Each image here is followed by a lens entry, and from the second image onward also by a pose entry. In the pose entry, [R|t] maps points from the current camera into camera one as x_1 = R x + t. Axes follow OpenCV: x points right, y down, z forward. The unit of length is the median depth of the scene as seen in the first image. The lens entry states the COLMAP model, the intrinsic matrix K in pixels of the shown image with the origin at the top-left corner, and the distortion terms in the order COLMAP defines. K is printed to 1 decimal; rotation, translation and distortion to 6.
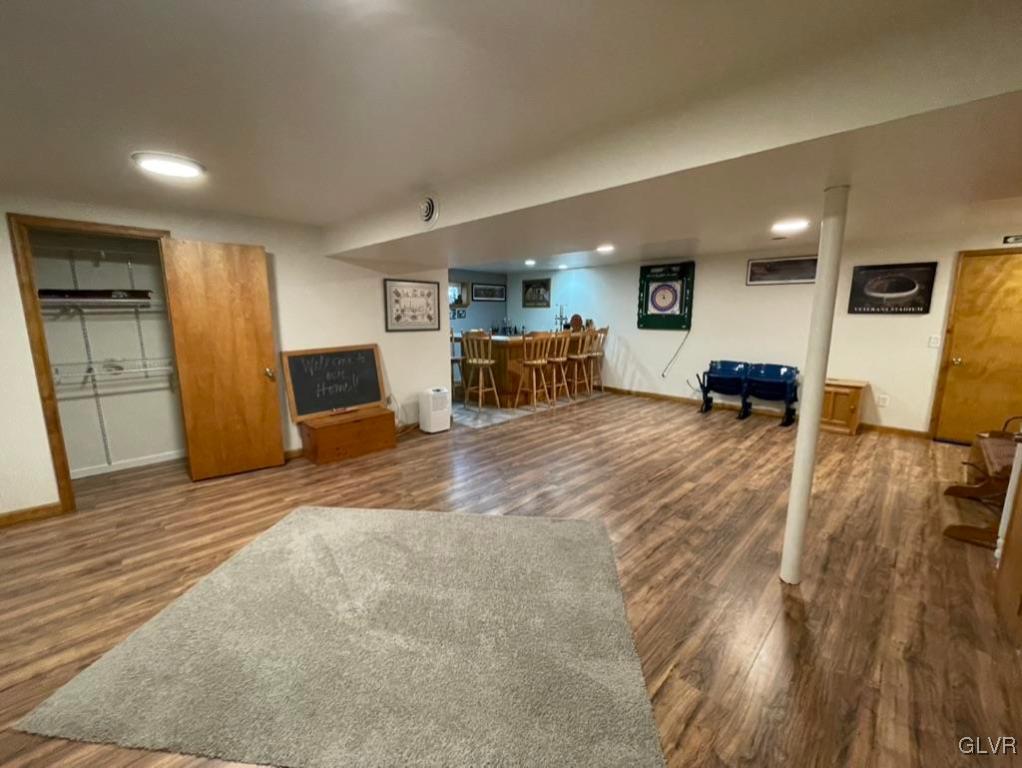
lens RADIAL K [[412.1, 0, 516.1], [0, 412.1, 385.4], [0, 0, 1]] dist [0.001086, -0.001493]
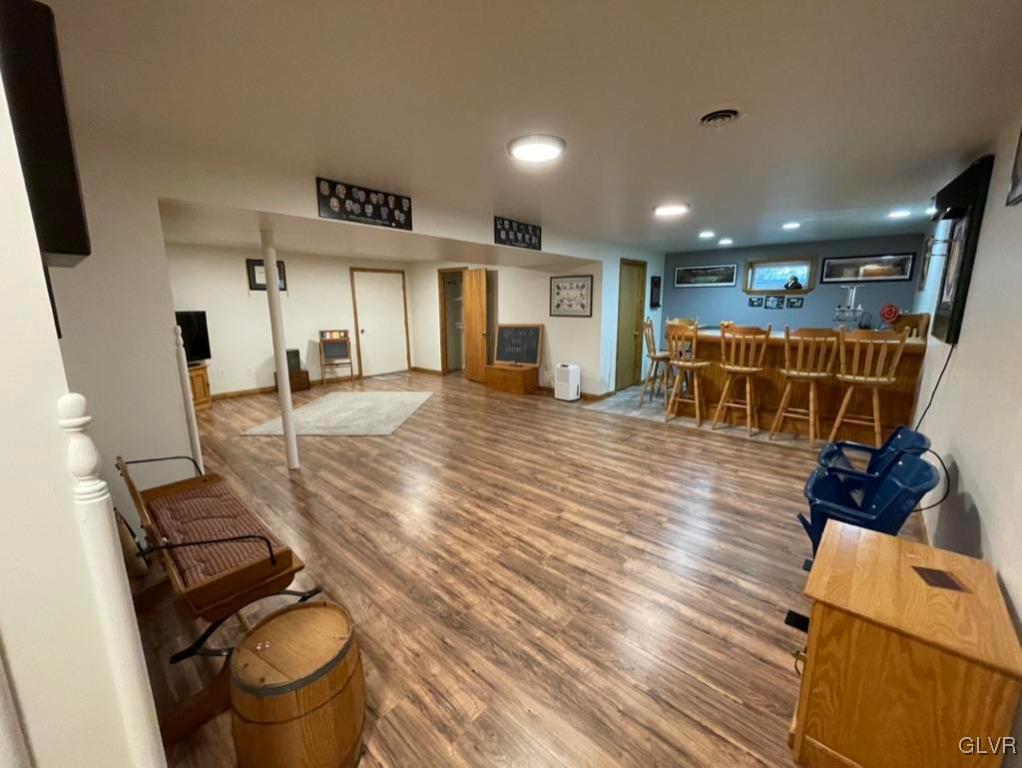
lens RADIAL K [[412.1, 0, 506.6], [0, 412.1, 383.0], [0, 0, 1]] dist [0.001086, -0.001493]
pose [[0.049032, 0.190147, -0.980531, 1.048854], [-0.168126, 0.969274, 0.179557, -0.134243], [0.984545, 0.156049, 0.079494, 0.773923]]
